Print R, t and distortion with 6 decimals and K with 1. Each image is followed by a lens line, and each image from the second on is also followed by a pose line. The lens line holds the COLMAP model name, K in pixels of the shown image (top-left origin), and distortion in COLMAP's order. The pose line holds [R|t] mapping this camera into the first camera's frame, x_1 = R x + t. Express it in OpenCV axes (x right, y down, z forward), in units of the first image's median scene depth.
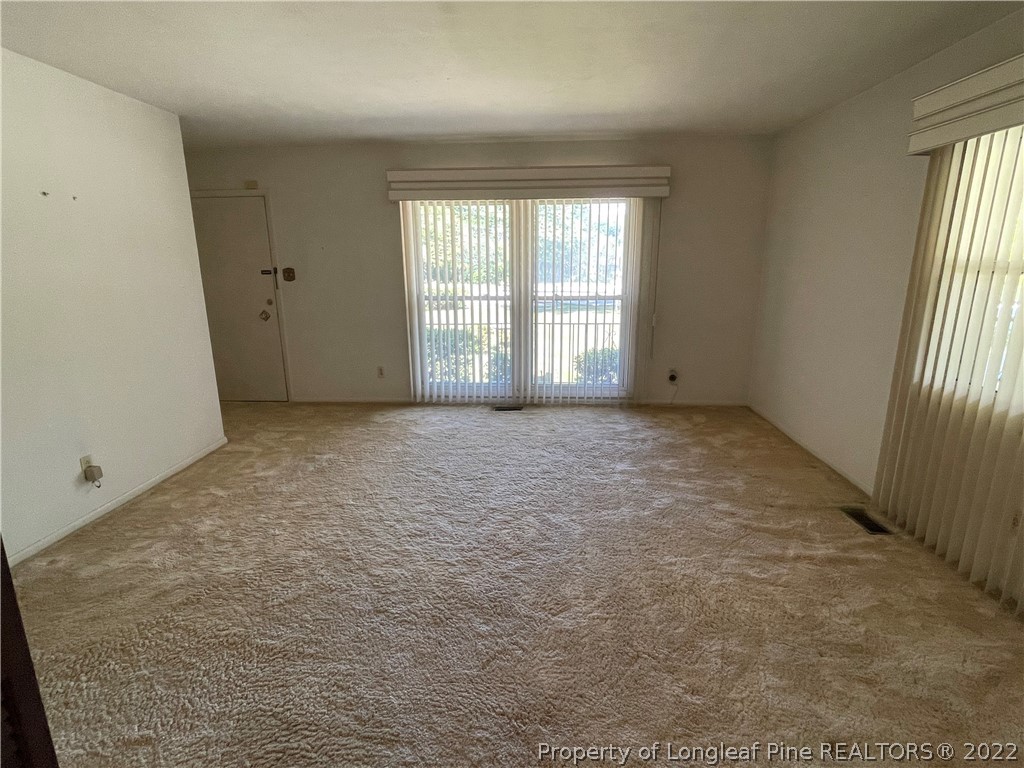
lens RADIAL K [[528.9, 0, 515.0], [0, 528.9, 377.9], [0, 0, 1]] dist [0.001492, 0.000305]
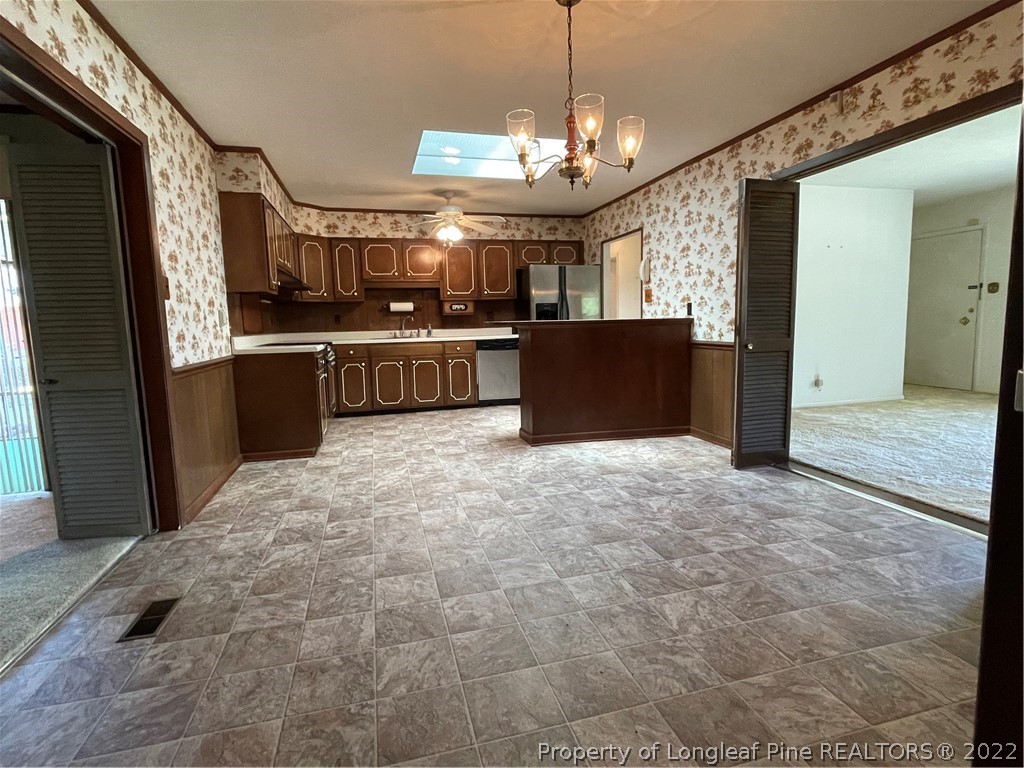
lens RADIAL K [[528.9, 0, 515.0], [0, 528.9, 377.9], [0, 0, 1]] dist [0.001492, 0.000305]
pose [[0.302754, 0.103896, -0.947389, 0.492334], [-0.184566, 0.981614, 0.048668, 0.180359], [0.935027, 0.160121, 0.316363, -0.469851]]
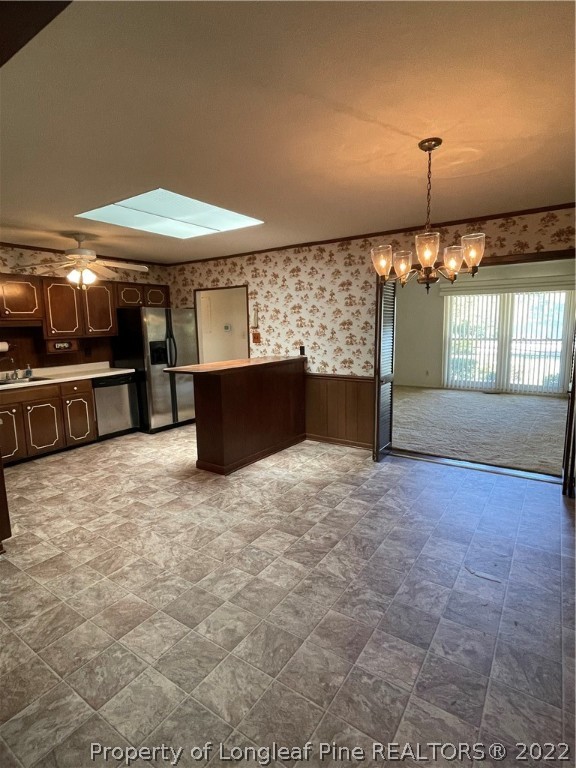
lens RADIAL K [[396.7, 0, 283.3], [0, 396.7, 379.4], [0, 0, 1]] dist [0.001492, 0.000305]
pose [[0.848195, 0.065547, -0.525612, 0.116952], [-0.101721, 0.994001, -0.040193, 0.161840], [0.519825, 0.087558, 0.849774, -0.798340]]
